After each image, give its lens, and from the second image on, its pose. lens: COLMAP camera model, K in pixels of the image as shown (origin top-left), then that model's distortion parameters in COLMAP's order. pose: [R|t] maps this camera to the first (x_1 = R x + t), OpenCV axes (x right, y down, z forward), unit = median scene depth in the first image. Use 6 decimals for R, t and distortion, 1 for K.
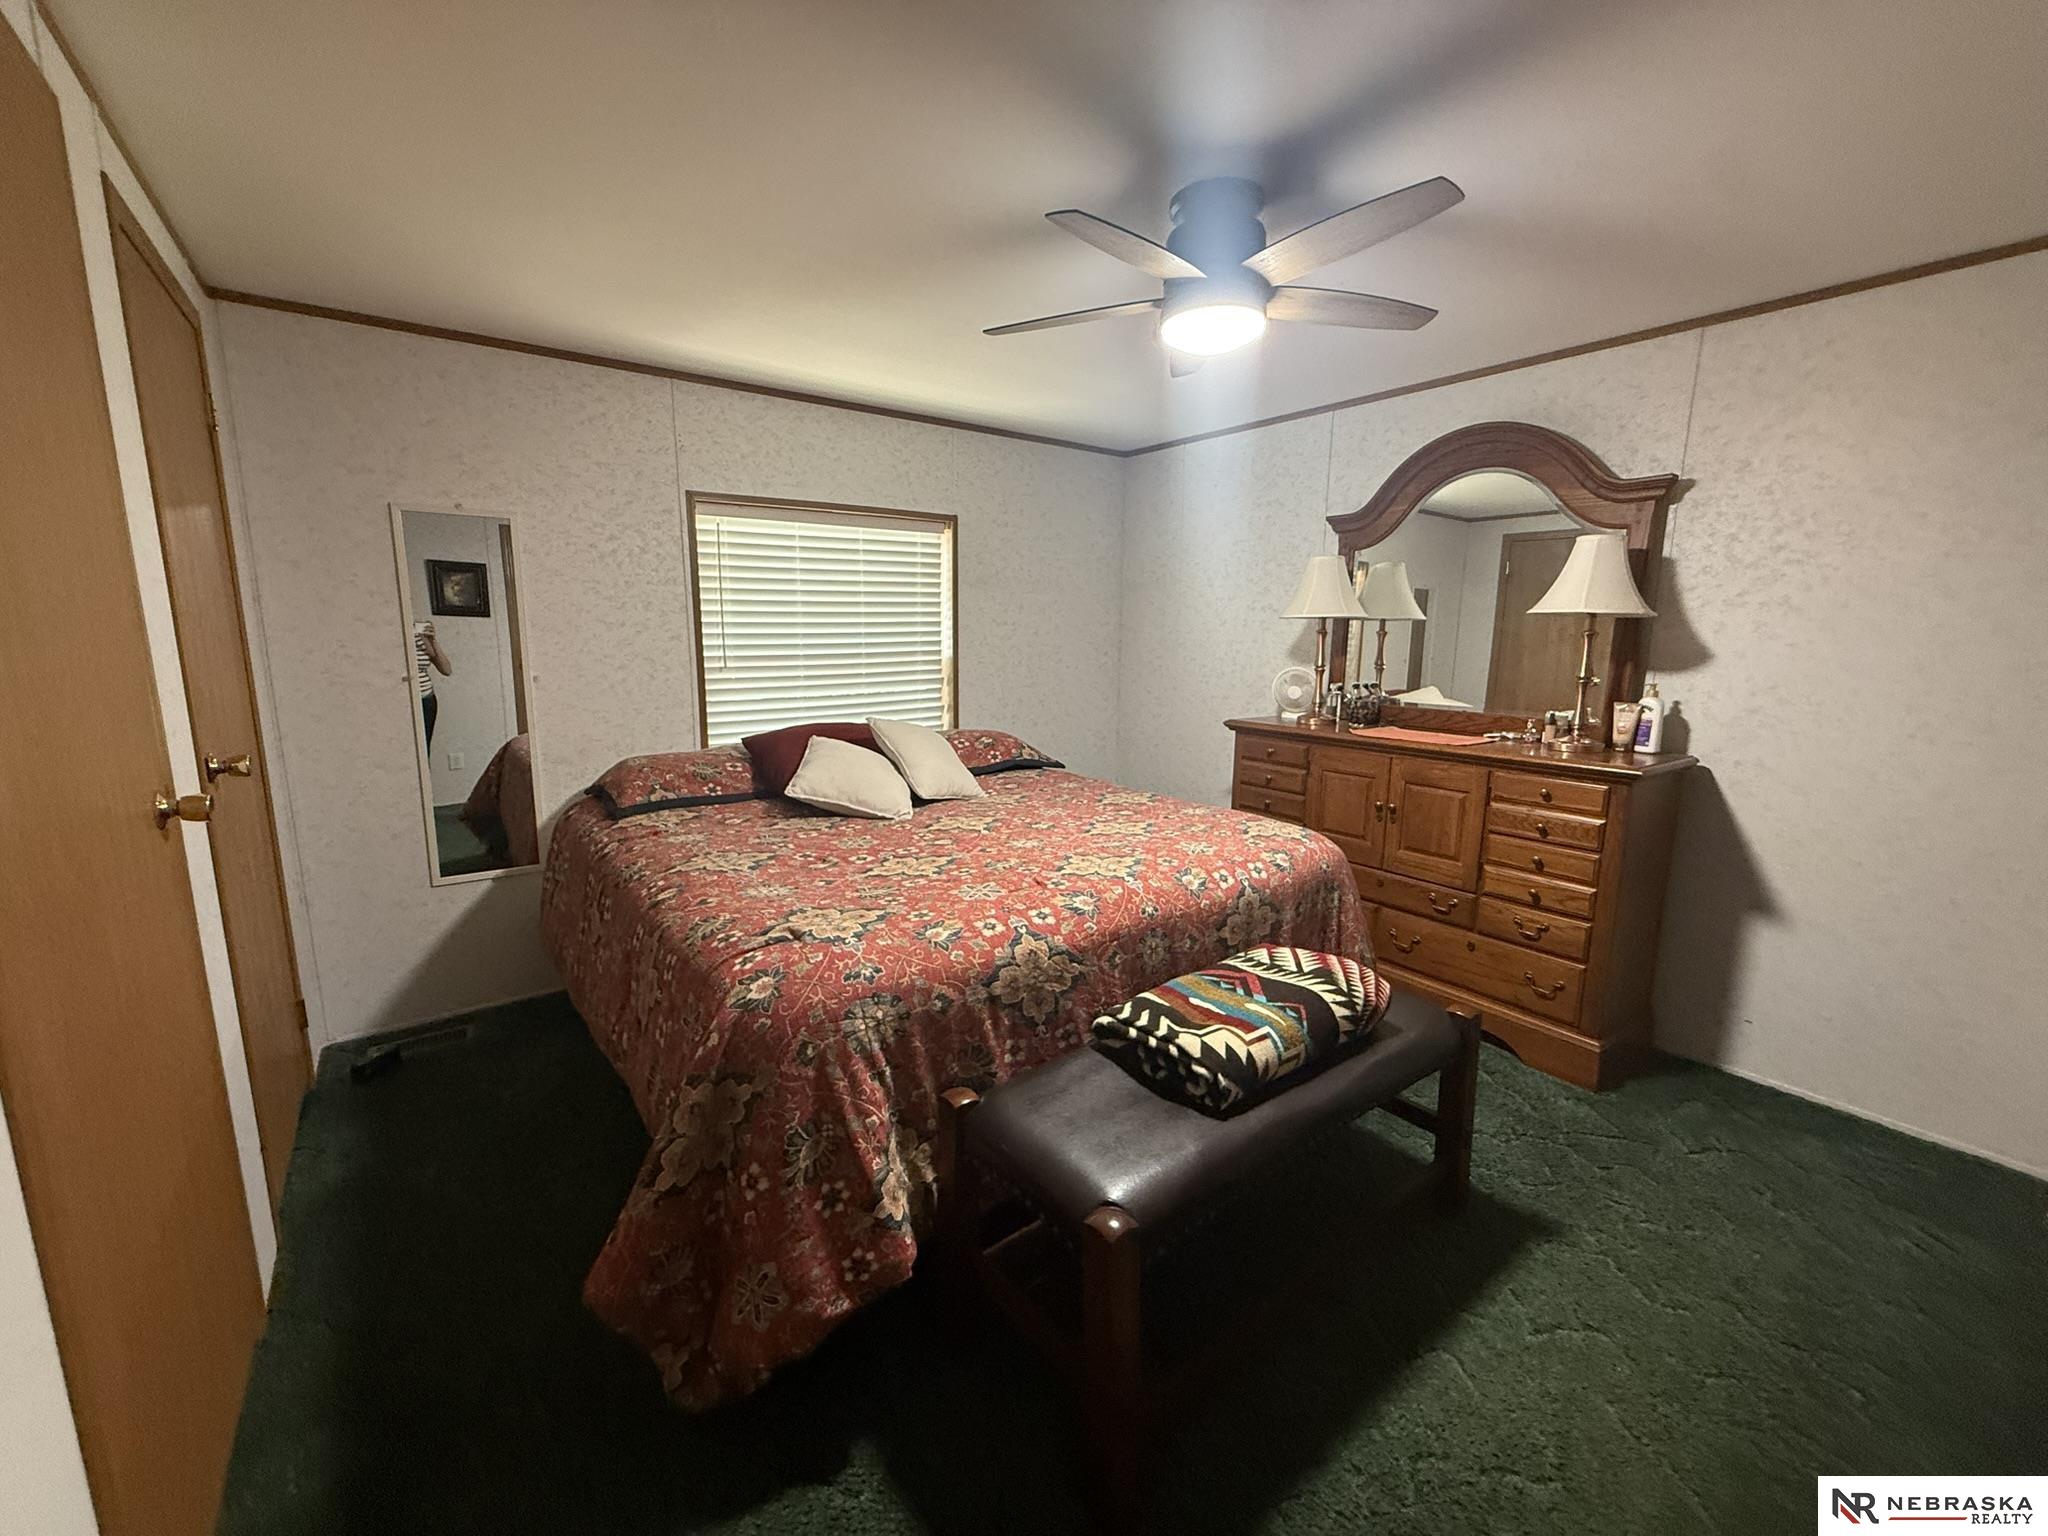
lens RADIAL K [[813.7, 0, 1017.4], [0, 813.7, 763.7], [0, 0, 1]] dist [-0.001145, -0.000215]
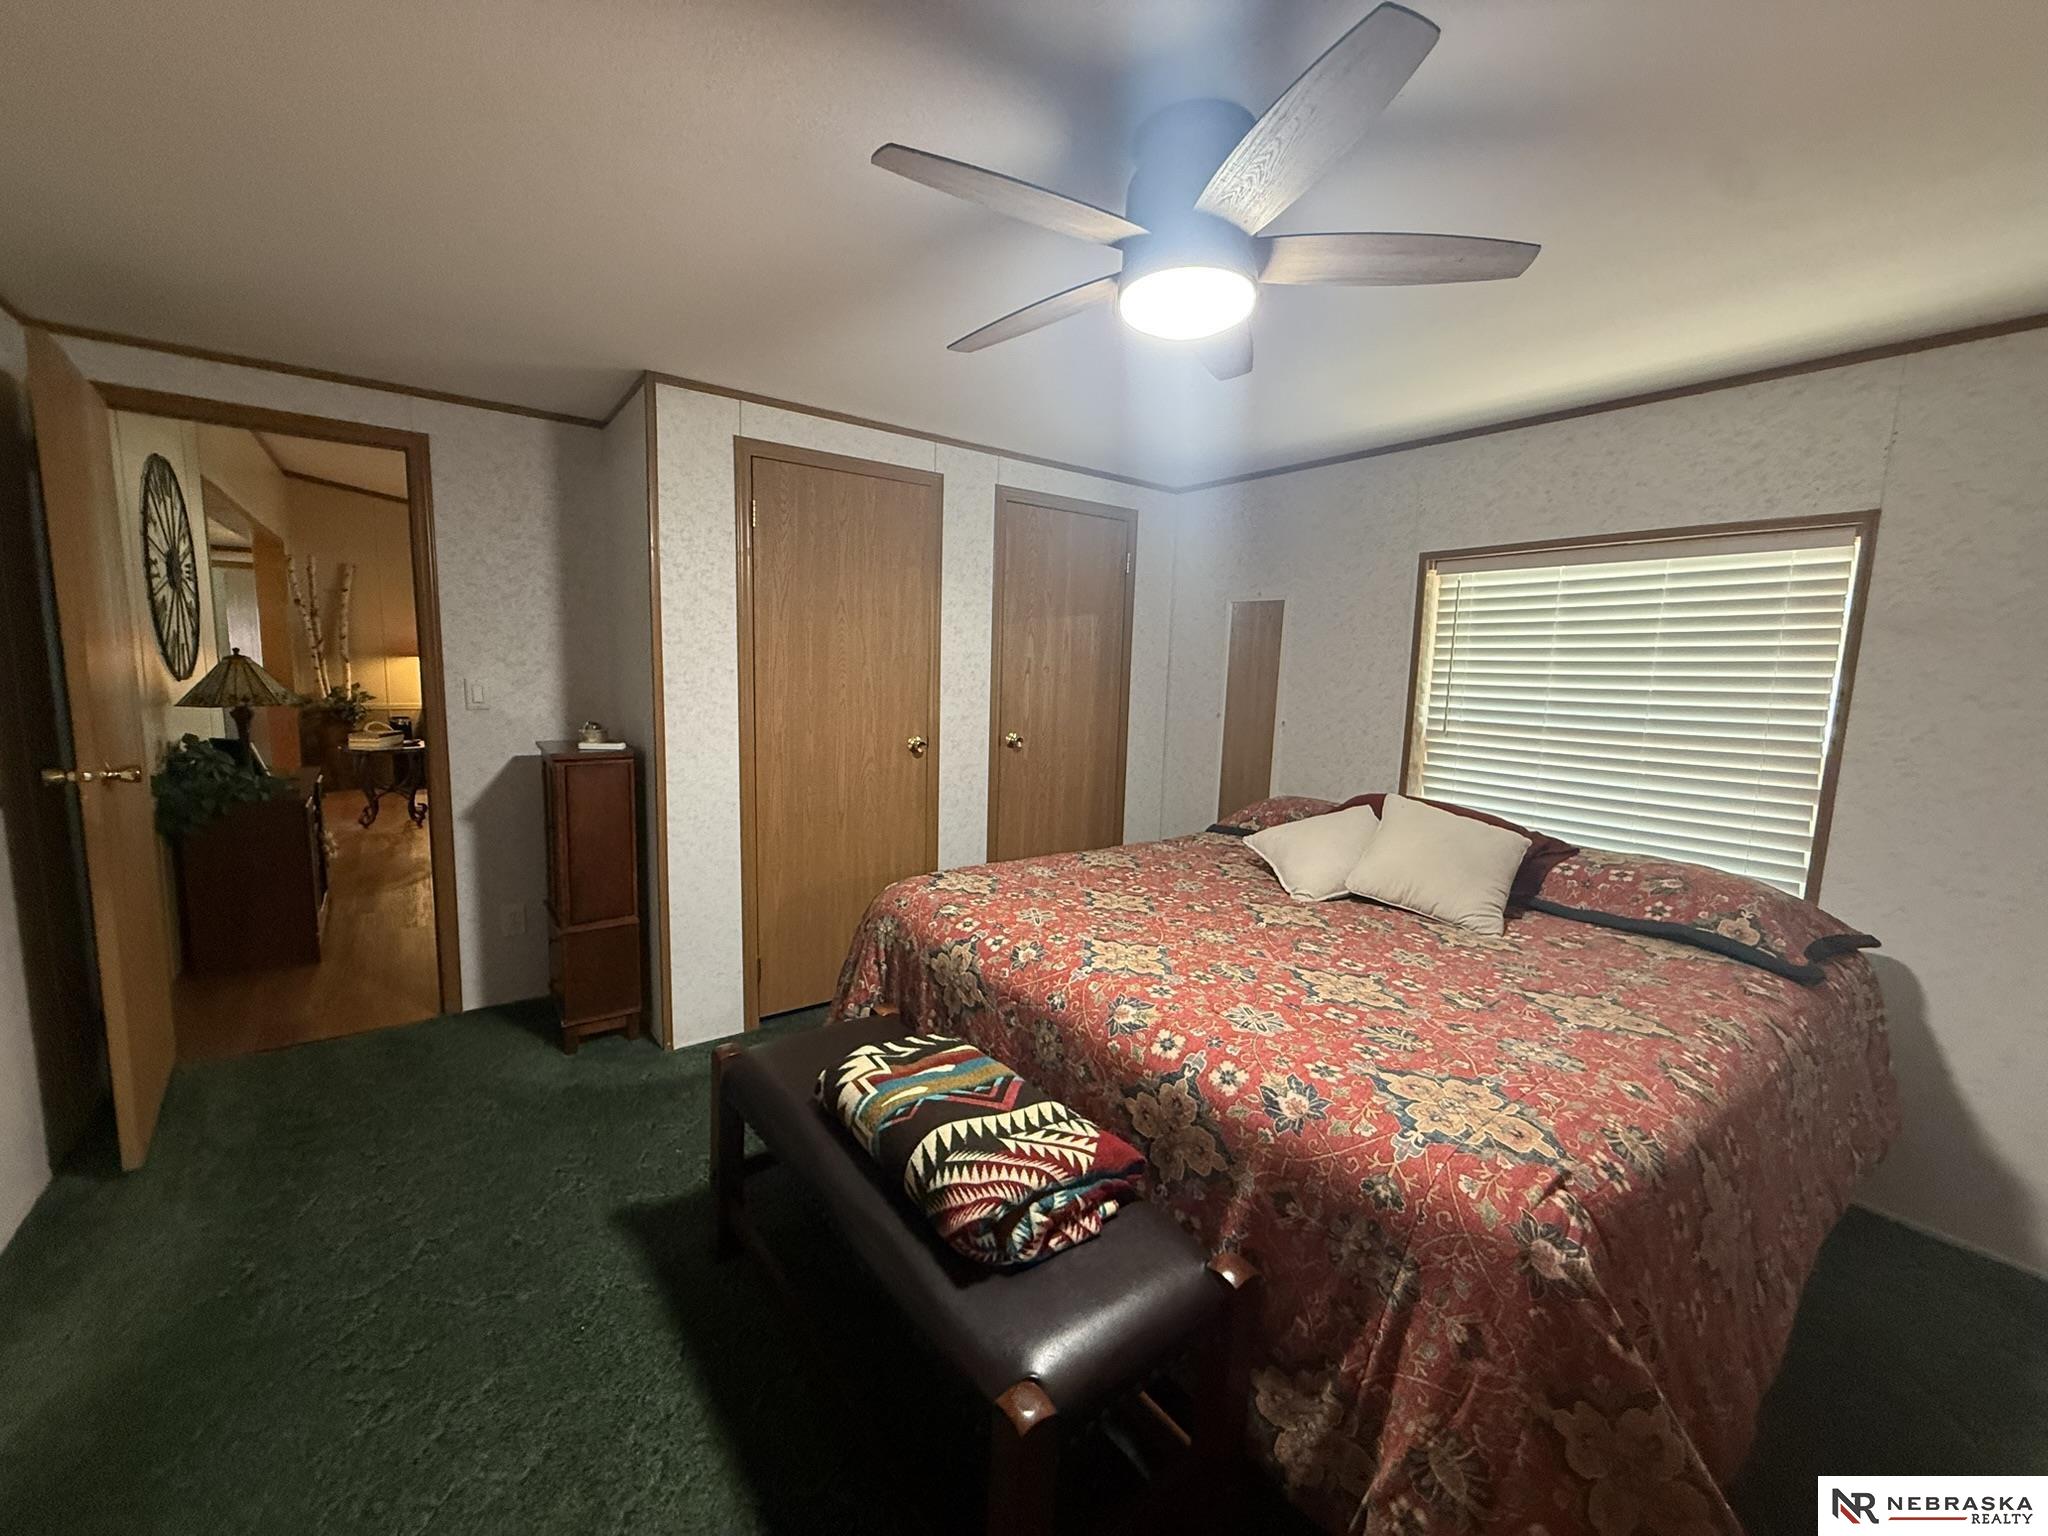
lens RADIAL K [[813.7, 0, 1019.2], [0, 813.7, 765.3], [0, 0, 1]] dist [-0.001145, -0.000215]
pose [[0.005003, 0.121392, -0.992592, 1.009234], [-0.195929, 0.973484, 0.118068, -0.167404], [0.980605, 0.193887, 0.028655, 0.878223]]
